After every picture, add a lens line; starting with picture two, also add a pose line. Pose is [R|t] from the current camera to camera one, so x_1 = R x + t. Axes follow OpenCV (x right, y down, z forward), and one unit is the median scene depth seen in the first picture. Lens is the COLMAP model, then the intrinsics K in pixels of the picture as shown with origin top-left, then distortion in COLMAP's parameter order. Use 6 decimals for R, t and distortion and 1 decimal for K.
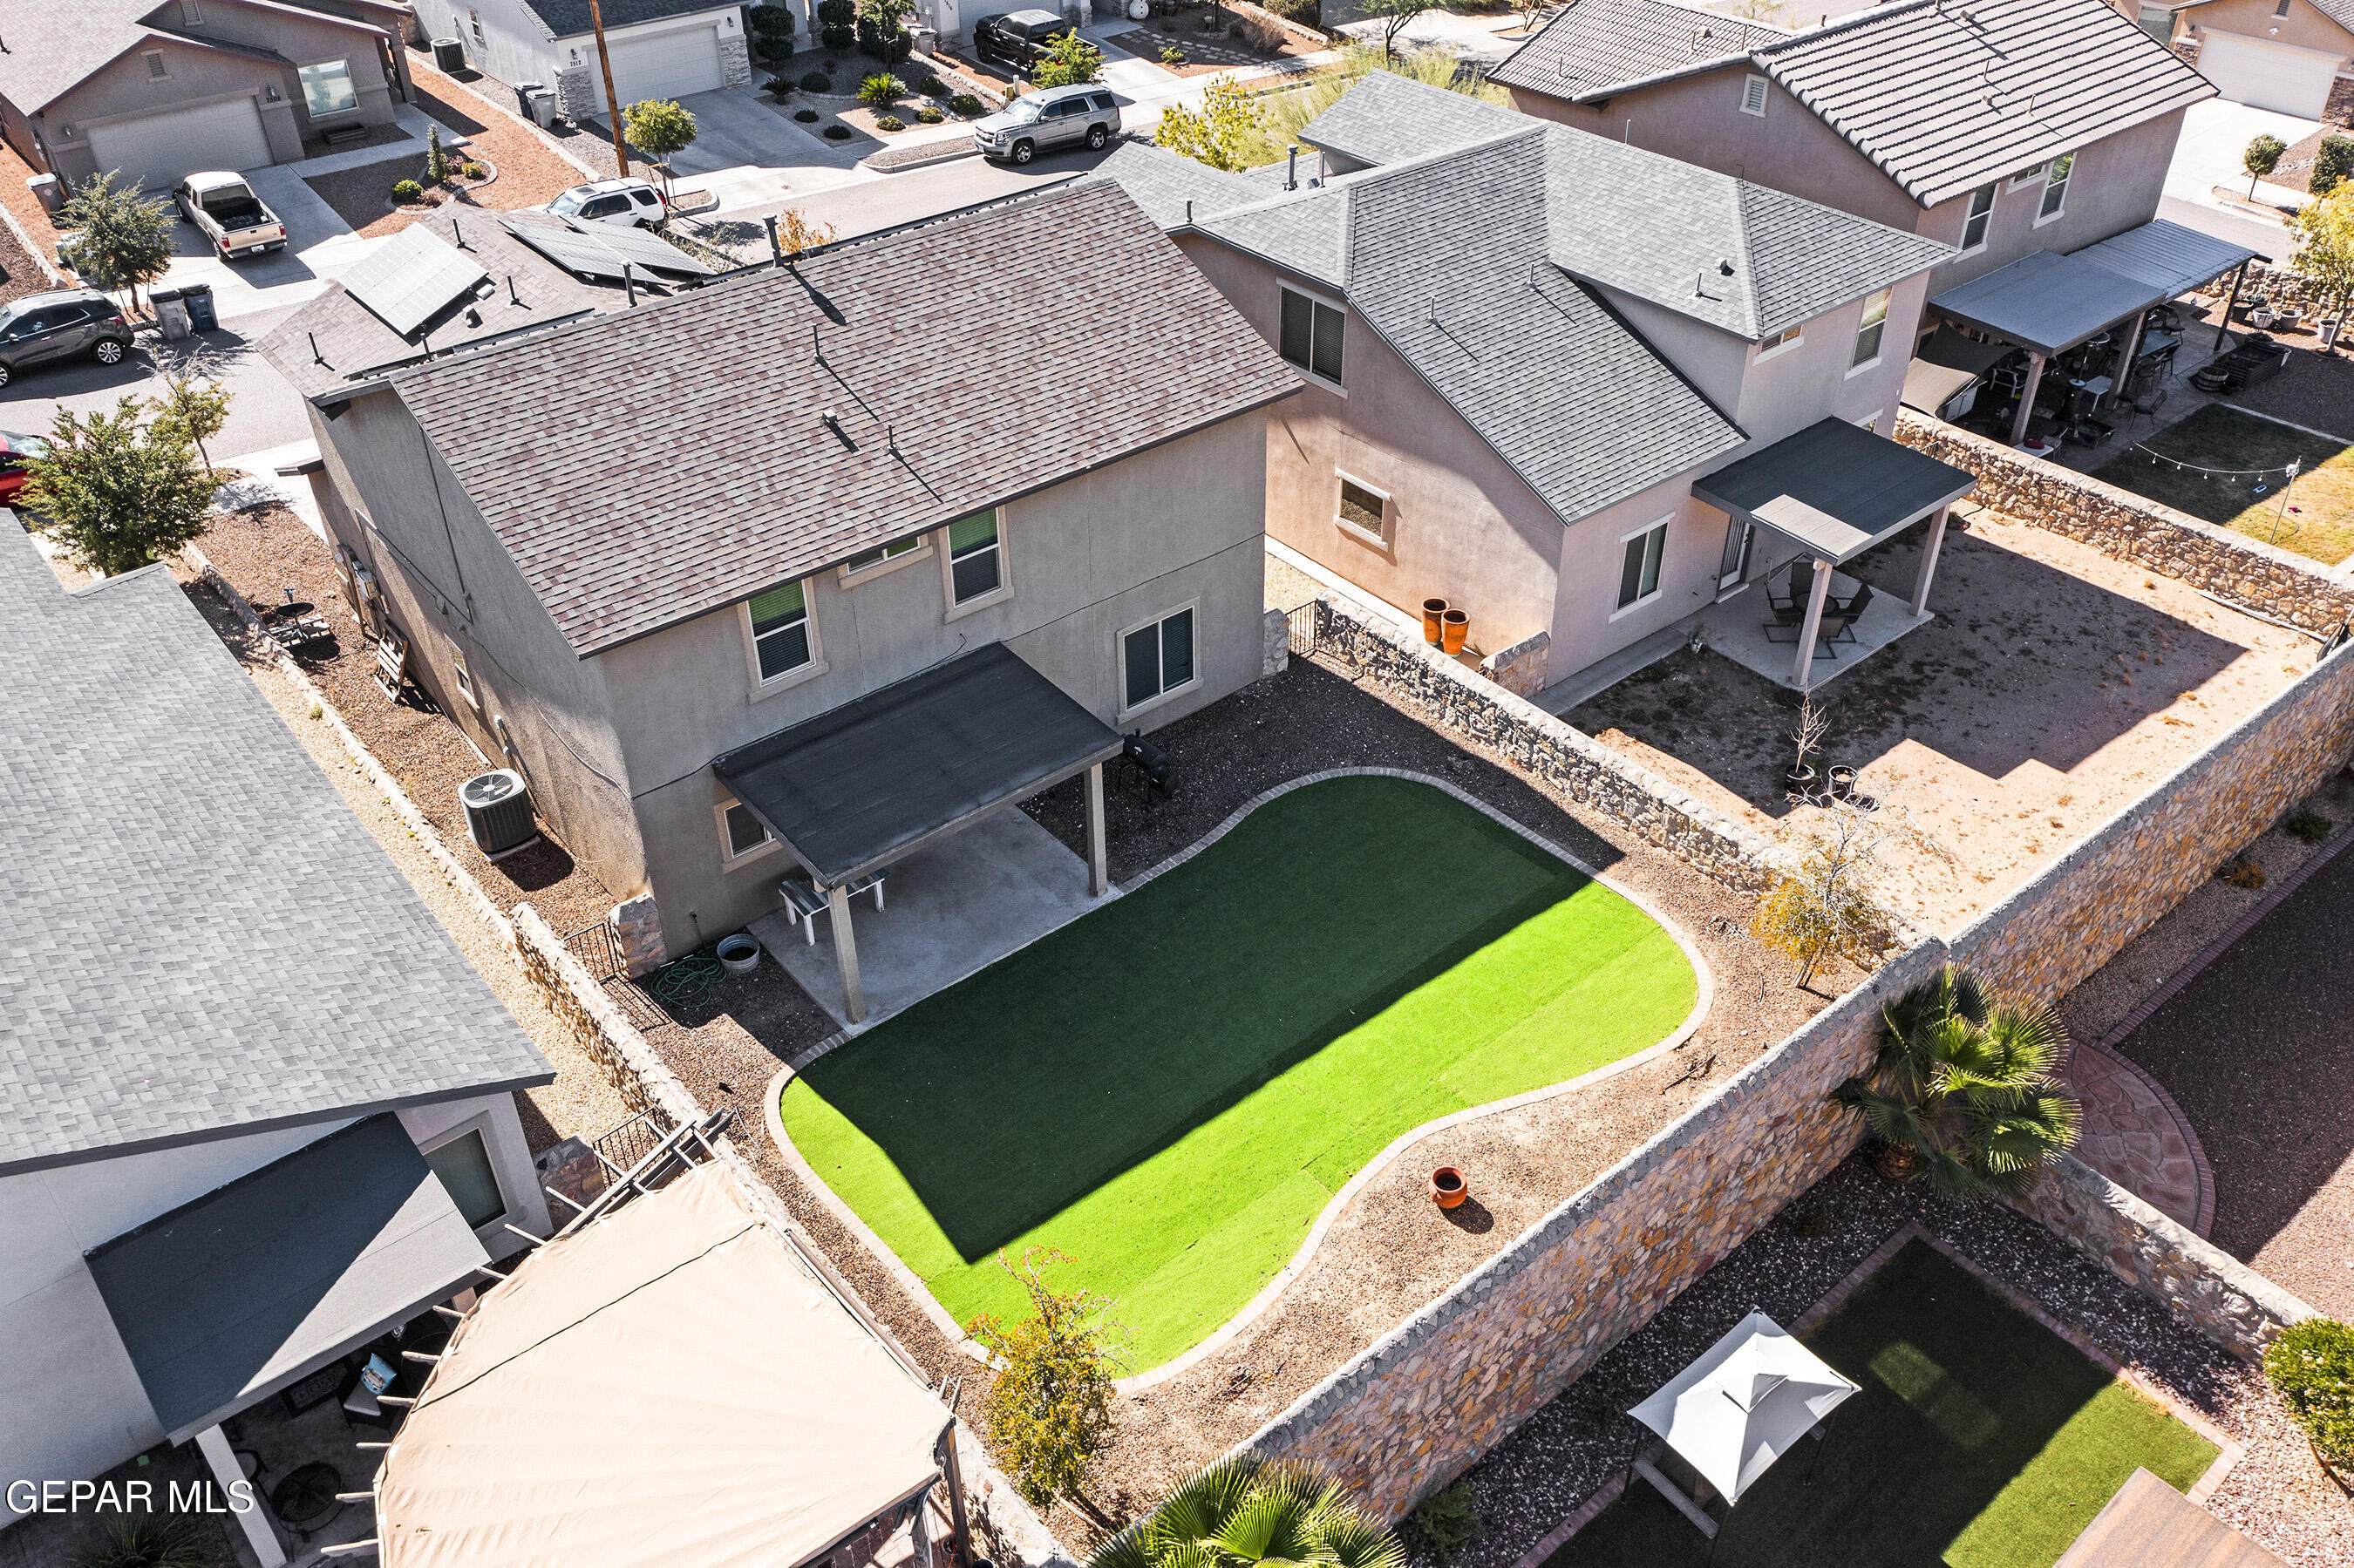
lens RADIAL K [[1864.1, 0, 1182.1], [0, 1864.1, 772.4], [0, 0, 1]] dist [-0.007612, 0.014497]
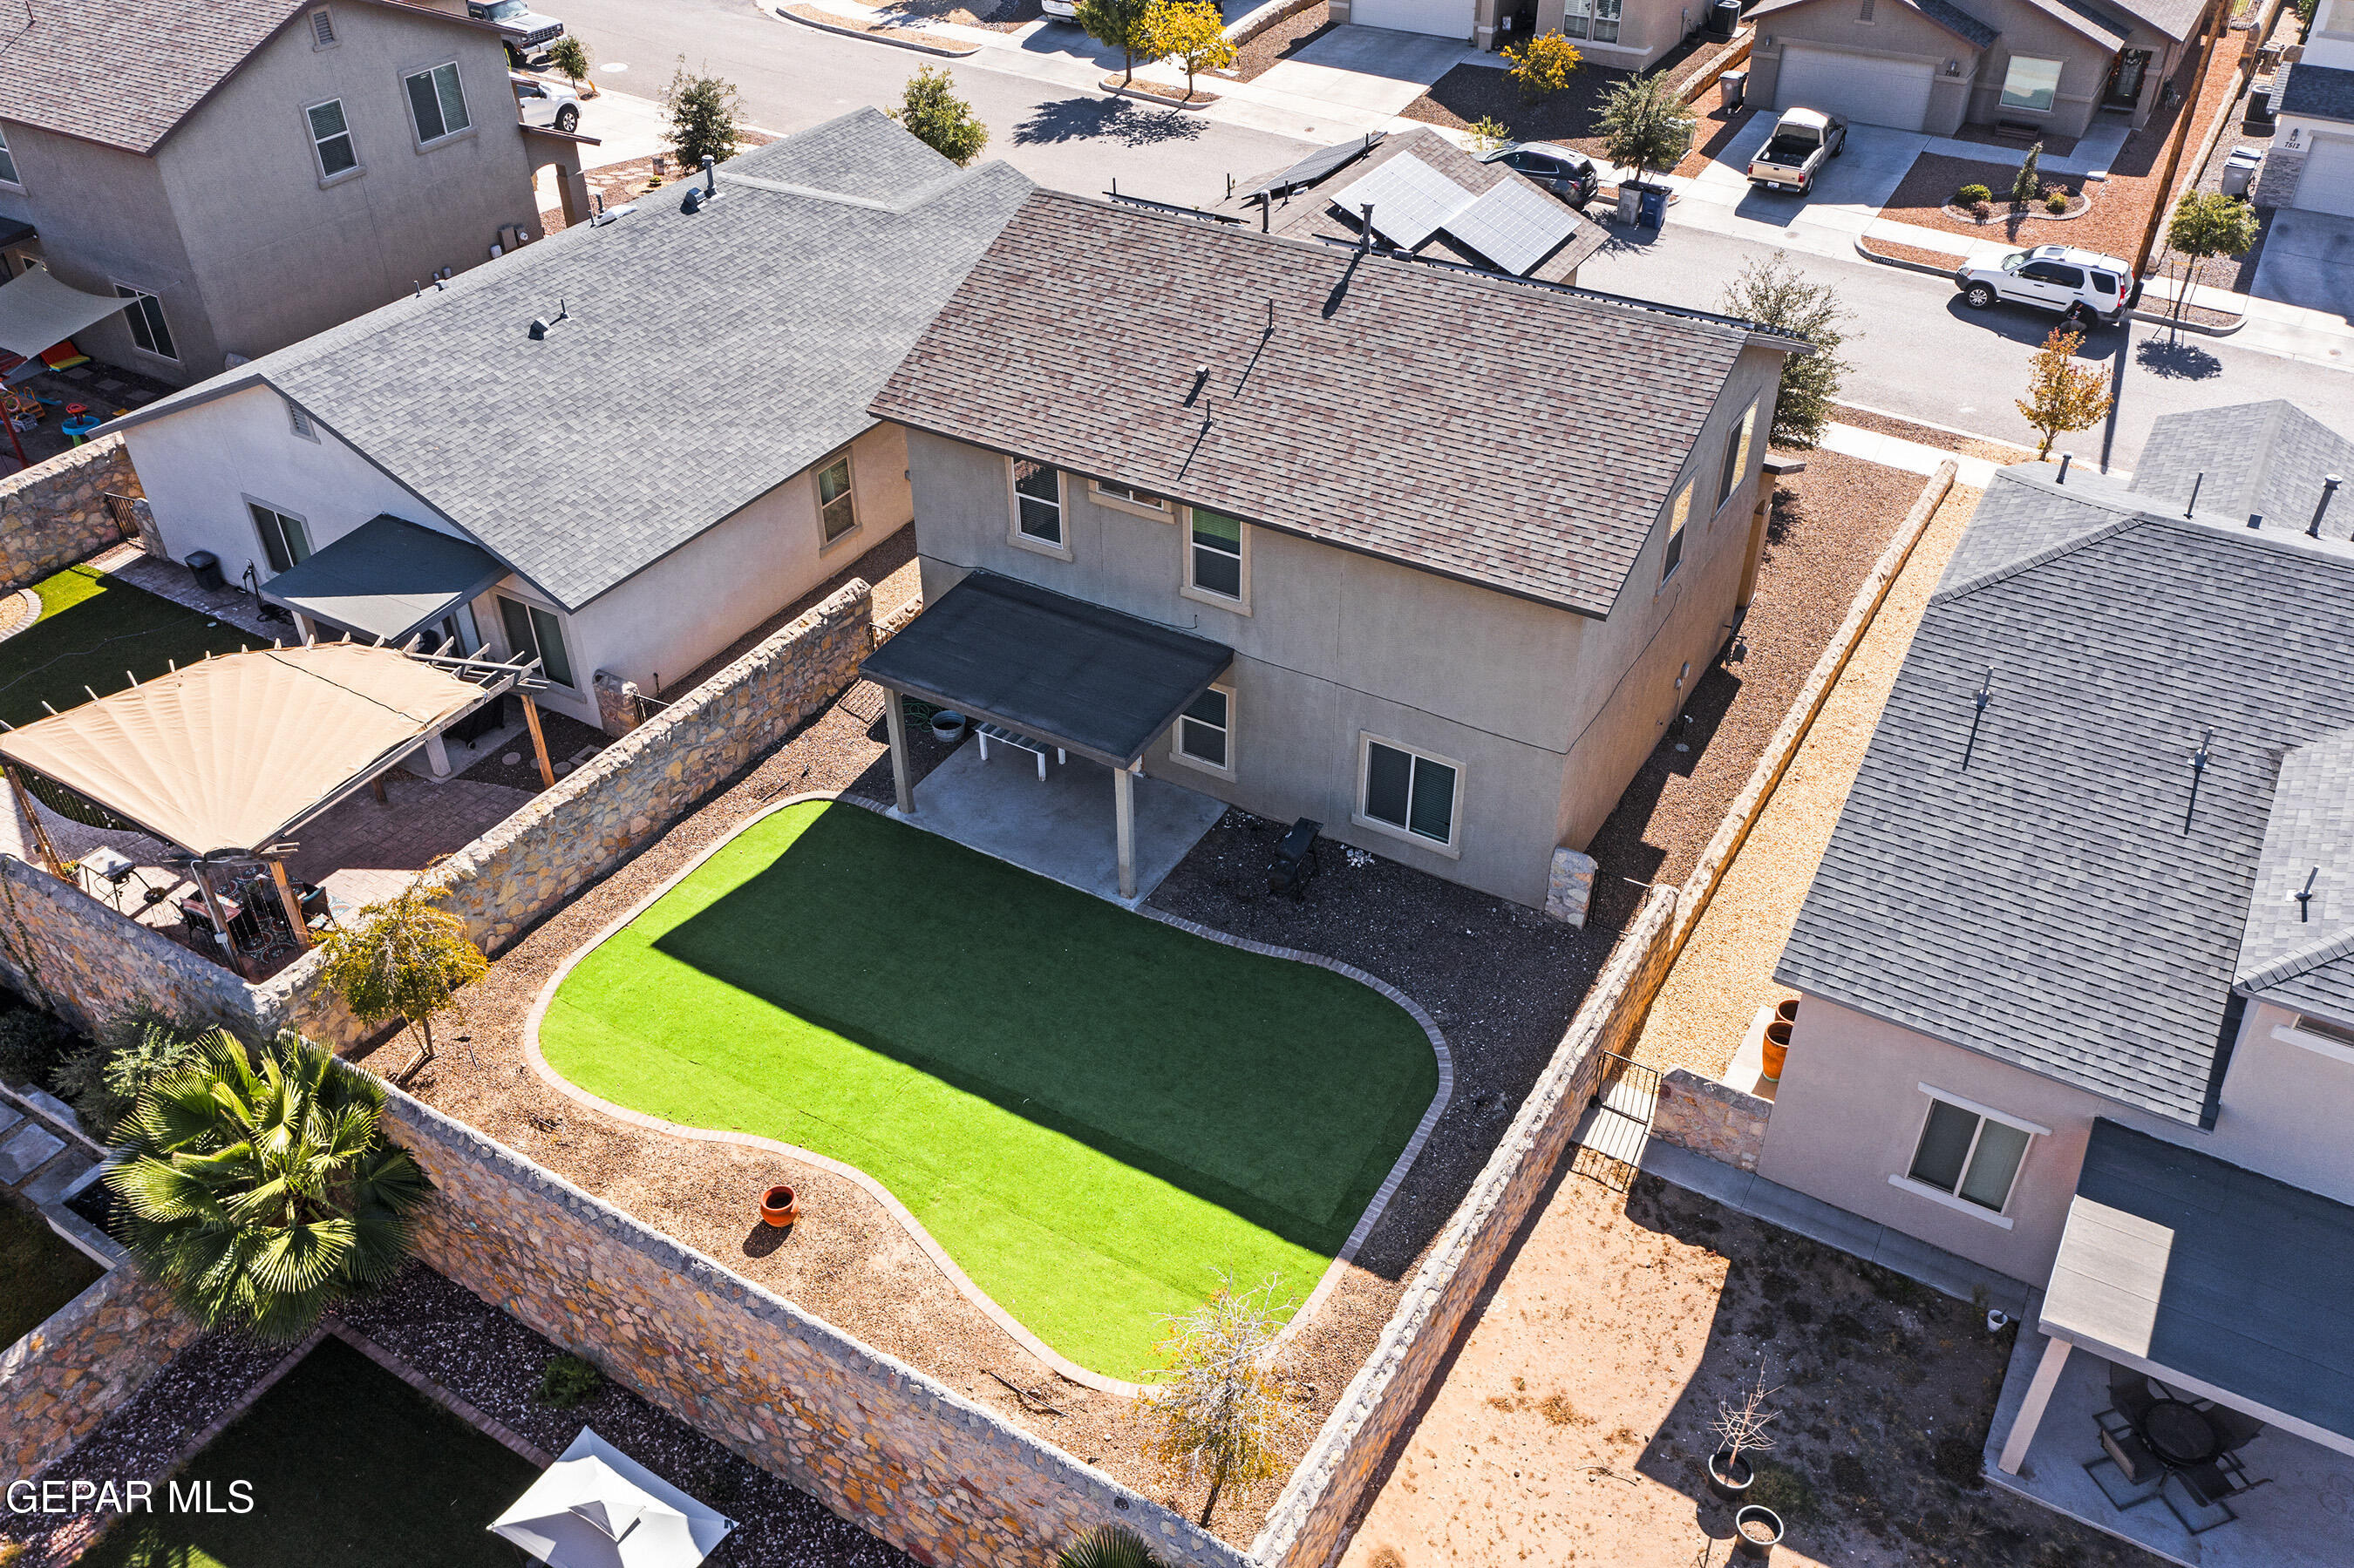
lens RADIAL K [[1864.1, 0, 1173.9], [0, 1864.1, 772.5], [0, 0, 1]] dist [-0.007612, 0.014497]
pose [[0.335985, 0.564342, -0.754077, 0.691140], [-0.550801, 0.767173, 0.328729, -0.333592], [0.764024, 0.304899, 0.568599, 0.423287]]
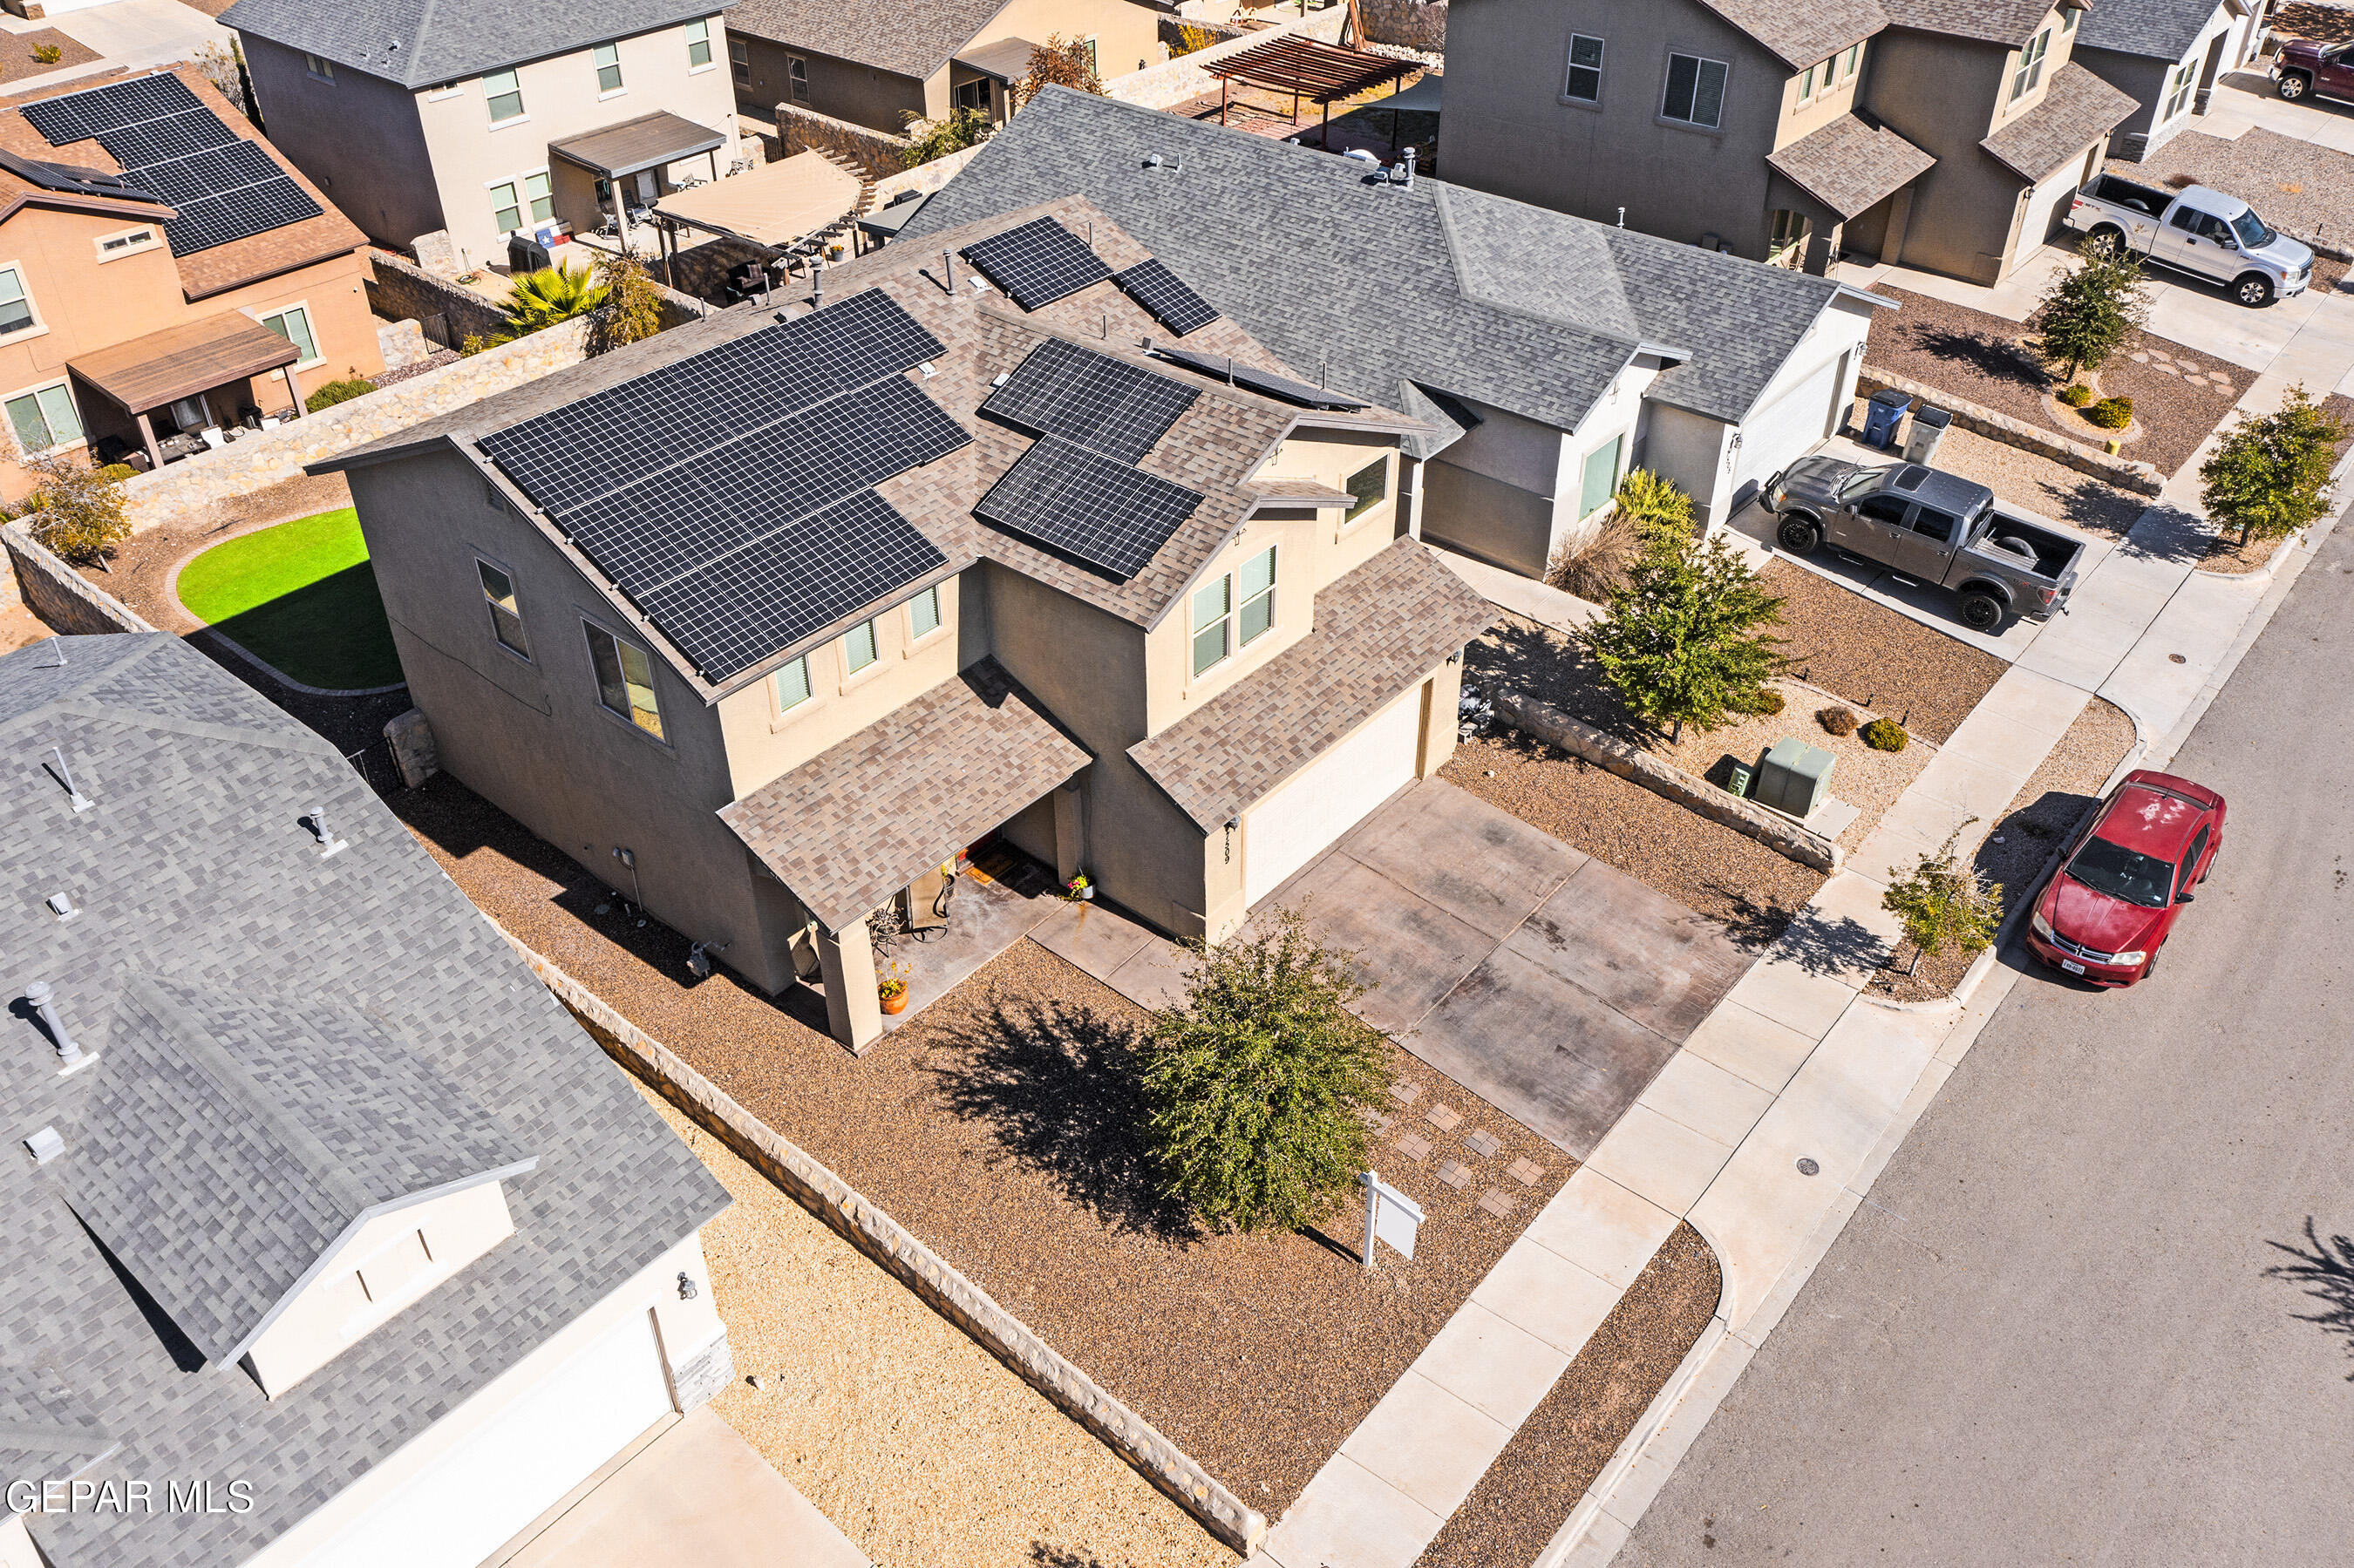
lens RADIAL K [[1864.1, 0, 1174.2], [0, 1864.1, 770.7], [0, 0, 1]] dist [-0.007612, 0.014497]
pose [[-0.984292, 0.117712, -0.131577, -0.245930], [-0.089375, 0.310491, 0.946365, -1.159294], [0.152252, 0.943260, -0.295094, 1.564993]]
